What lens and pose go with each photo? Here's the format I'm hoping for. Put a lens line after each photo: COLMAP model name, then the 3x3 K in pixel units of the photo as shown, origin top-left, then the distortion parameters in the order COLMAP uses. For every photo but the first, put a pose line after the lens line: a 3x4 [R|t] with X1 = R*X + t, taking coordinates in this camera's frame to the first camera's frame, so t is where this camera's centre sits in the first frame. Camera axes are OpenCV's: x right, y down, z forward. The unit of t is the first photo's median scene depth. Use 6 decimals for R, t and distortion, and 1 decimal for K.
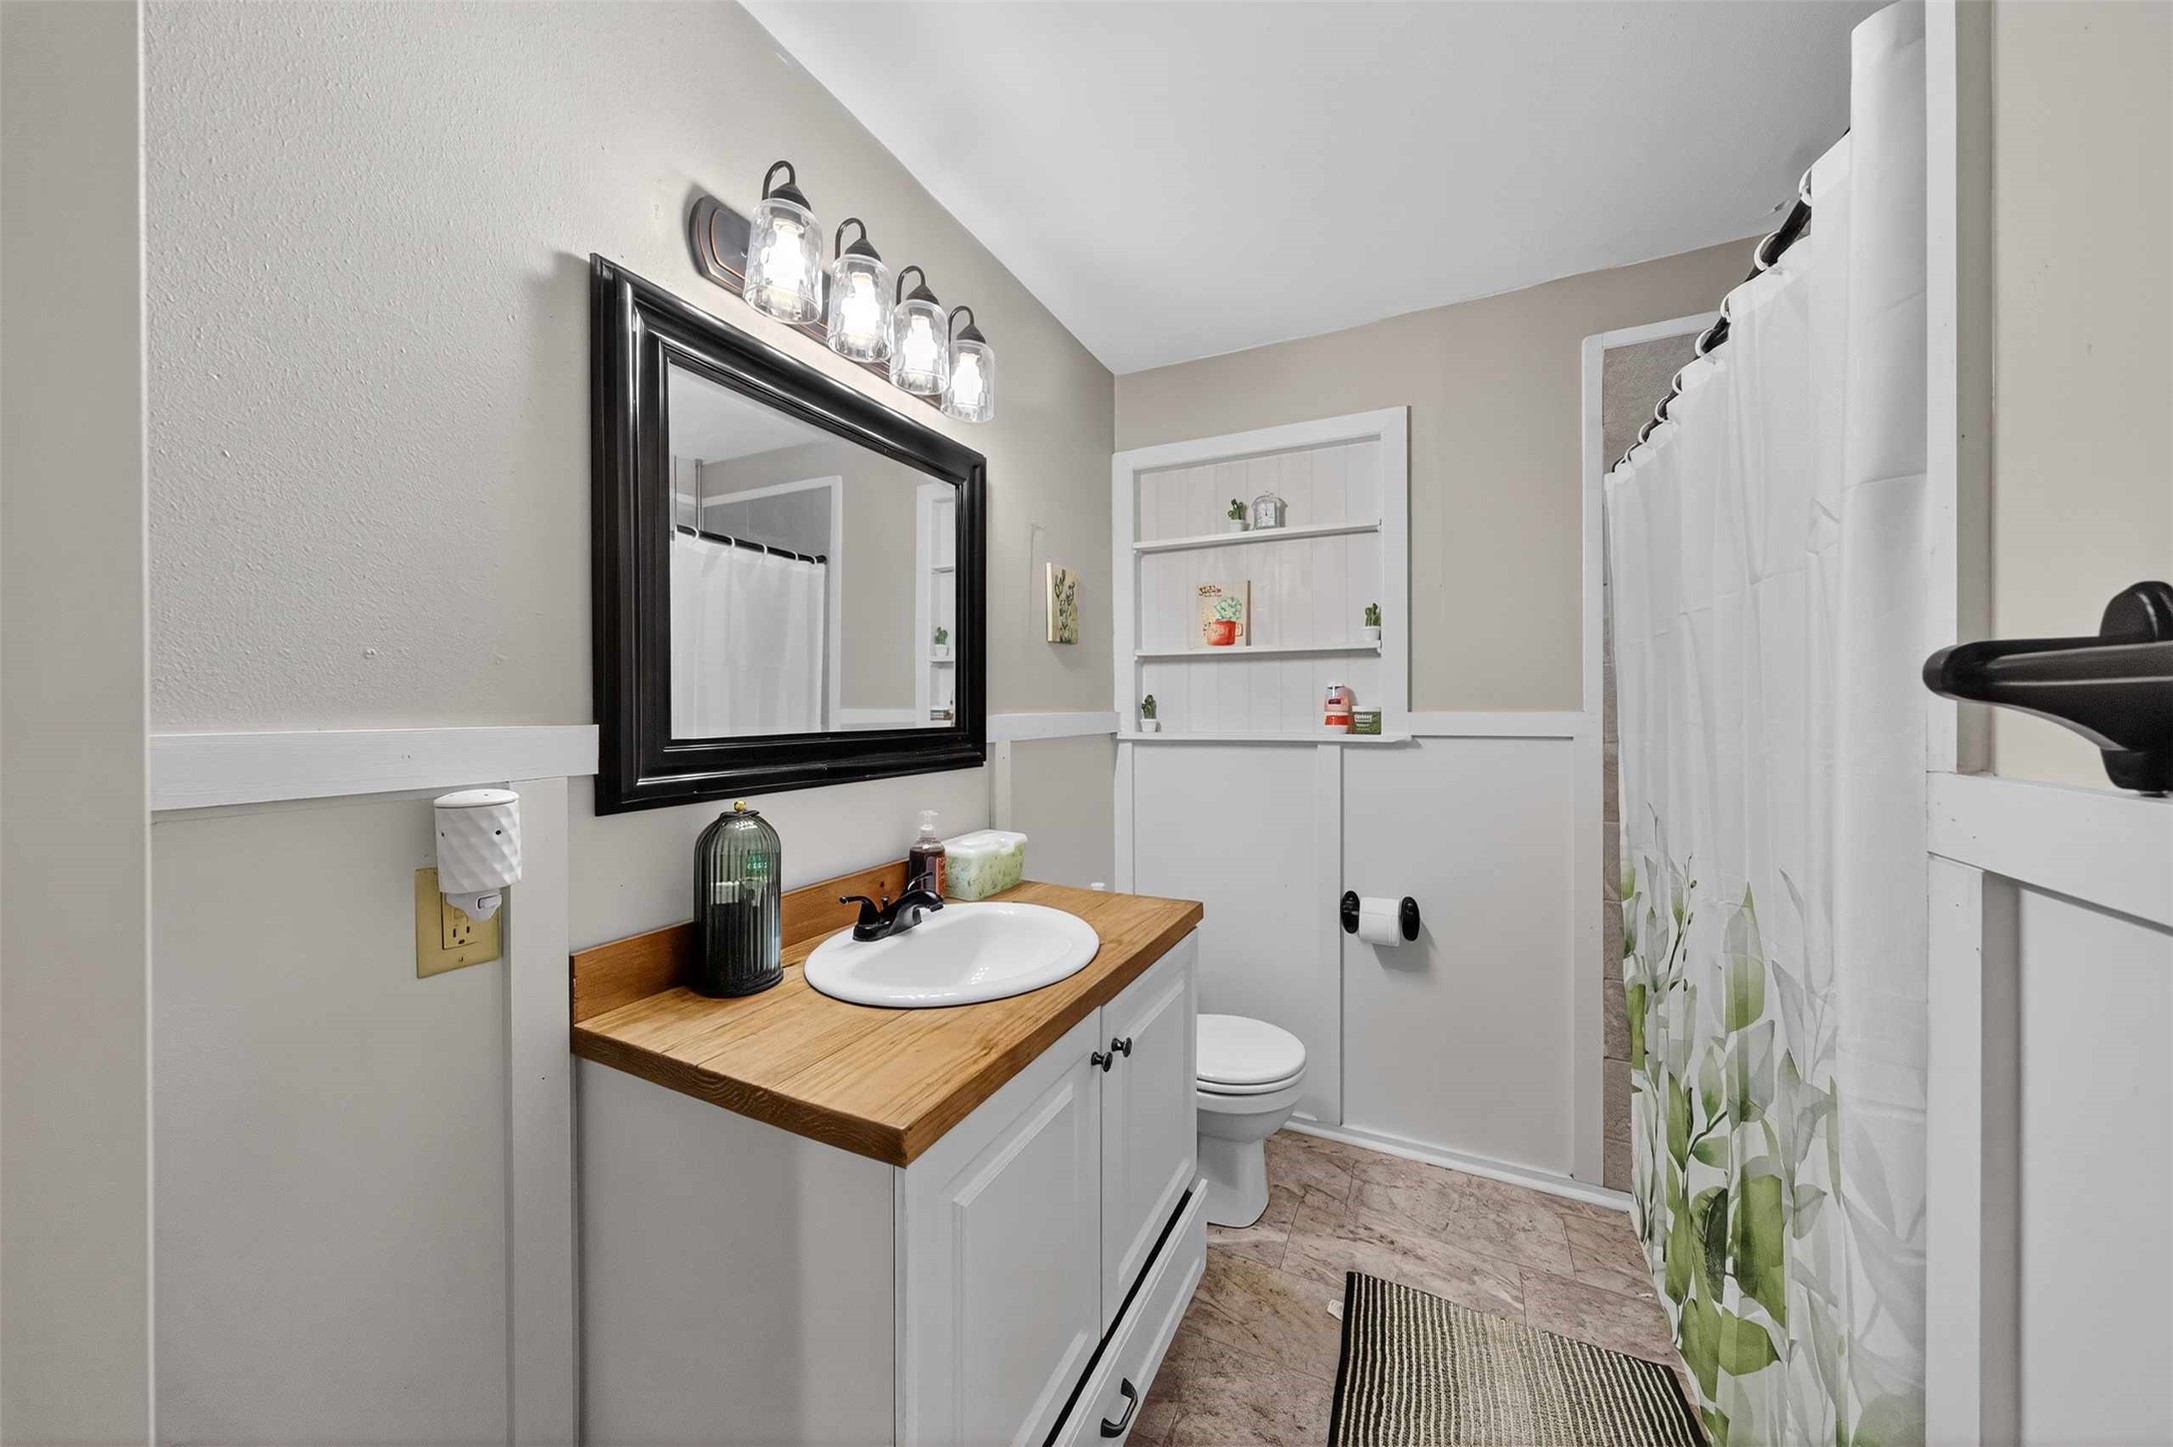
lens RADIAL K [[748.9, 0, 1079.4], [0, 748.9, 714.4], [0, 0, 1]] dist [-0.008810, 0.006042]
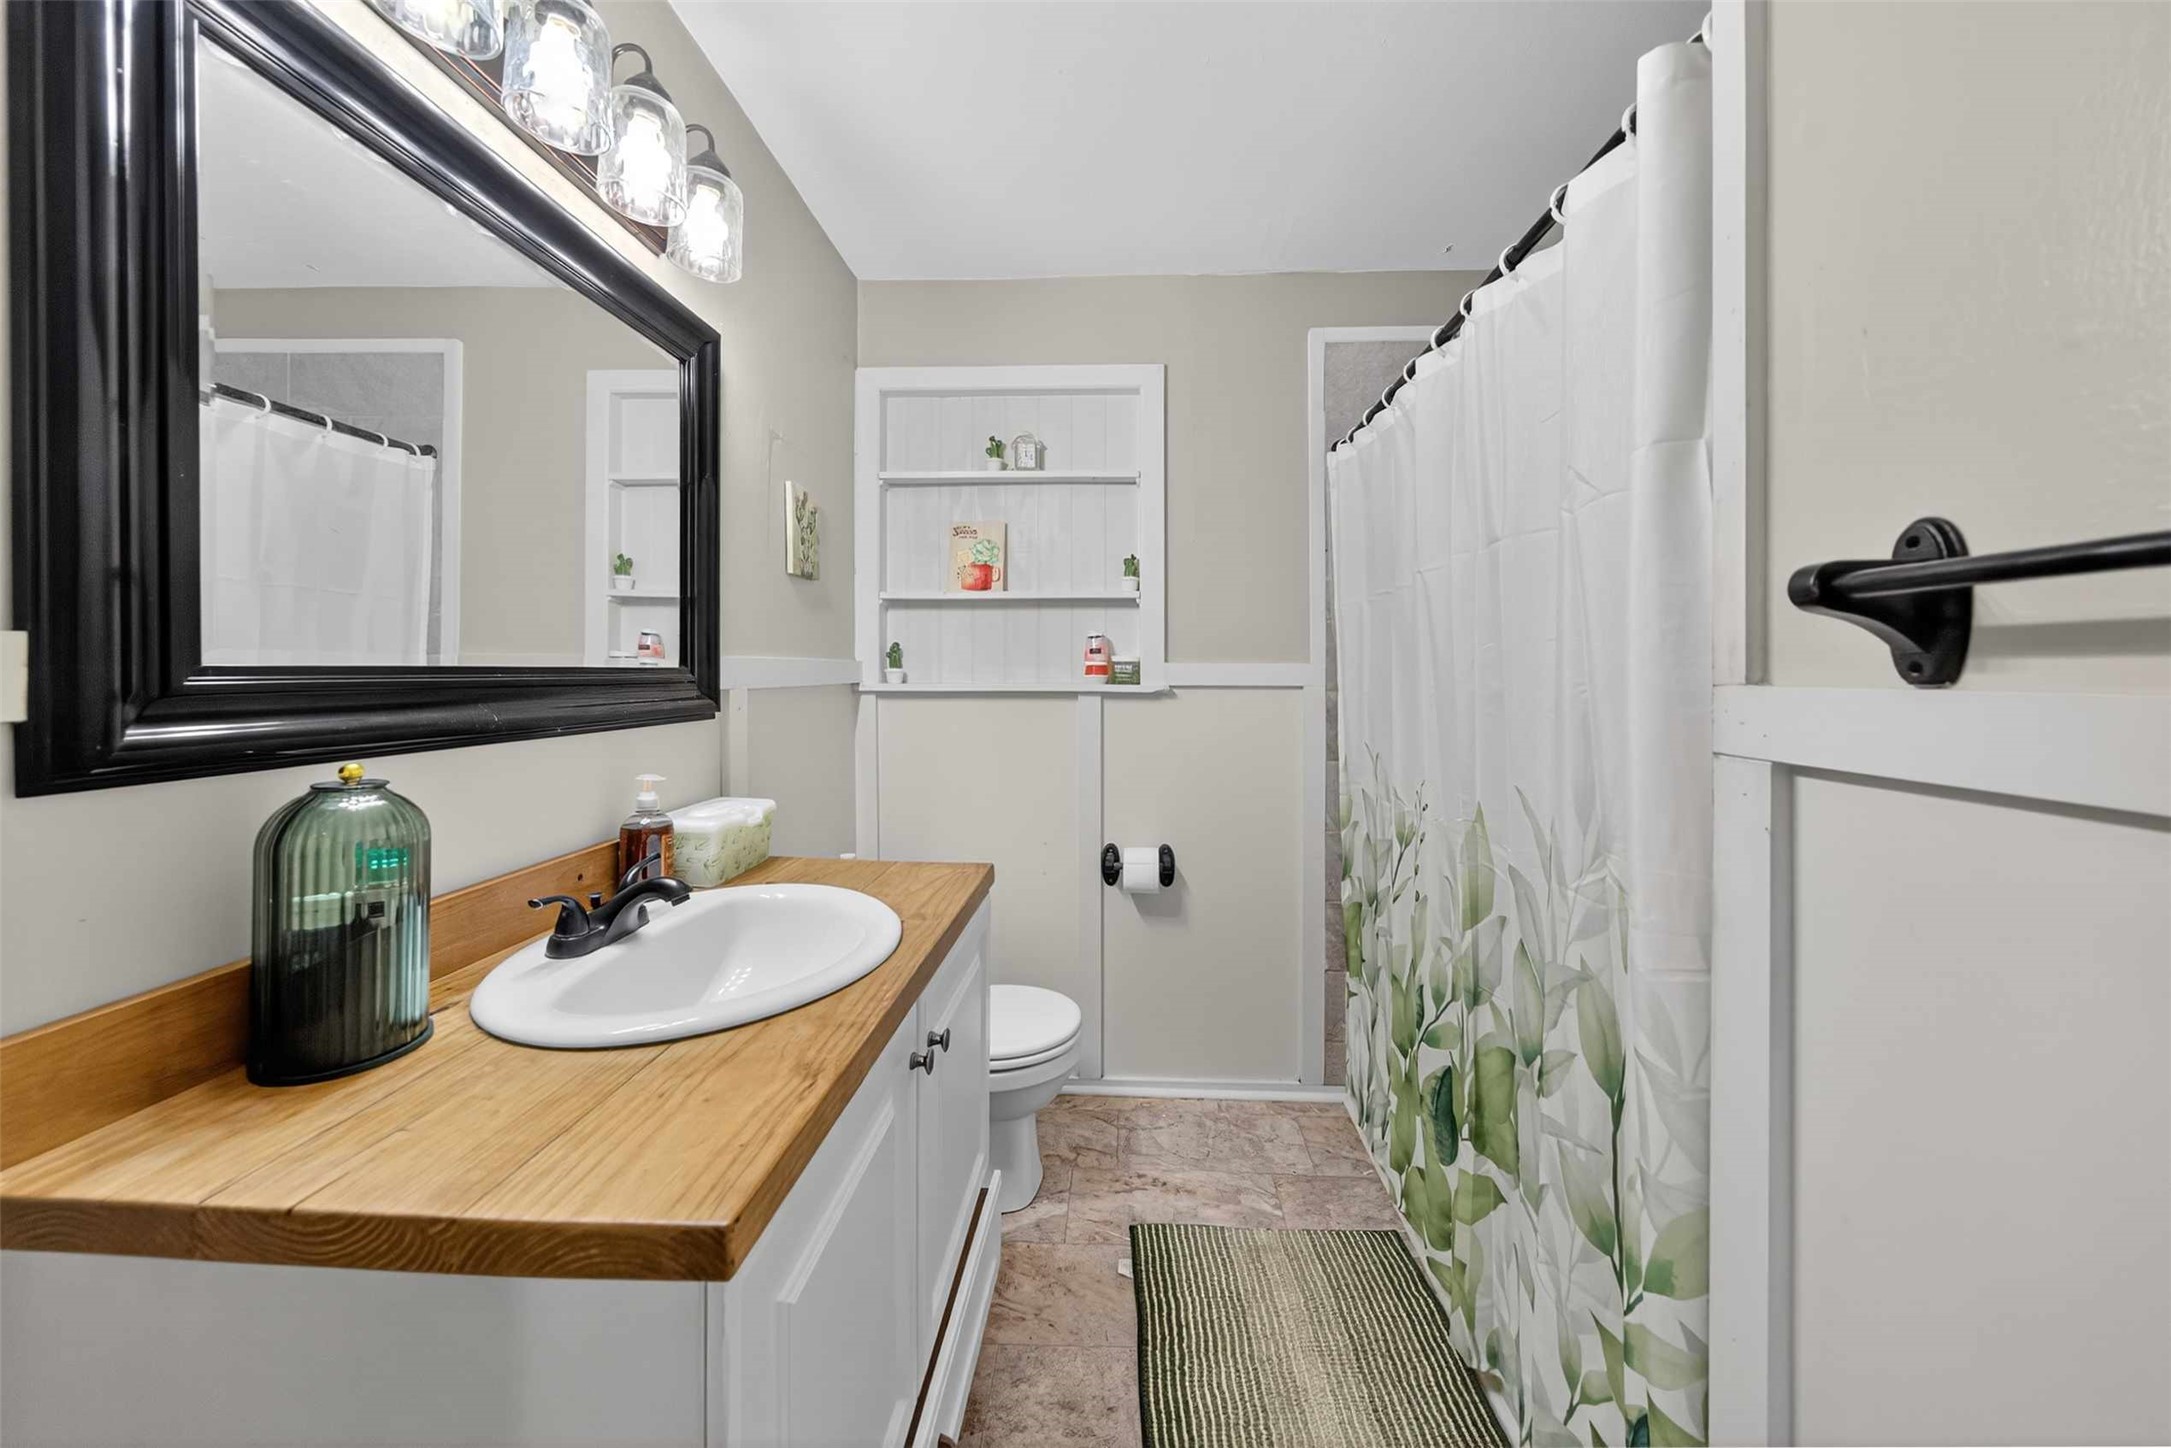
lens RADIAL K [[760.8, 0, 1087.8], [0, 760.8, 680.2], [0, 0, 1]] dist [-0.008722, 0.004815]
pose [[0.915312, 0.006201, 0.402698, -0.104083], [-0.007091, 0.999975, 0.000719, 0.029250], [-0.402683, -0.003514, 0.915333, 0.117305]]
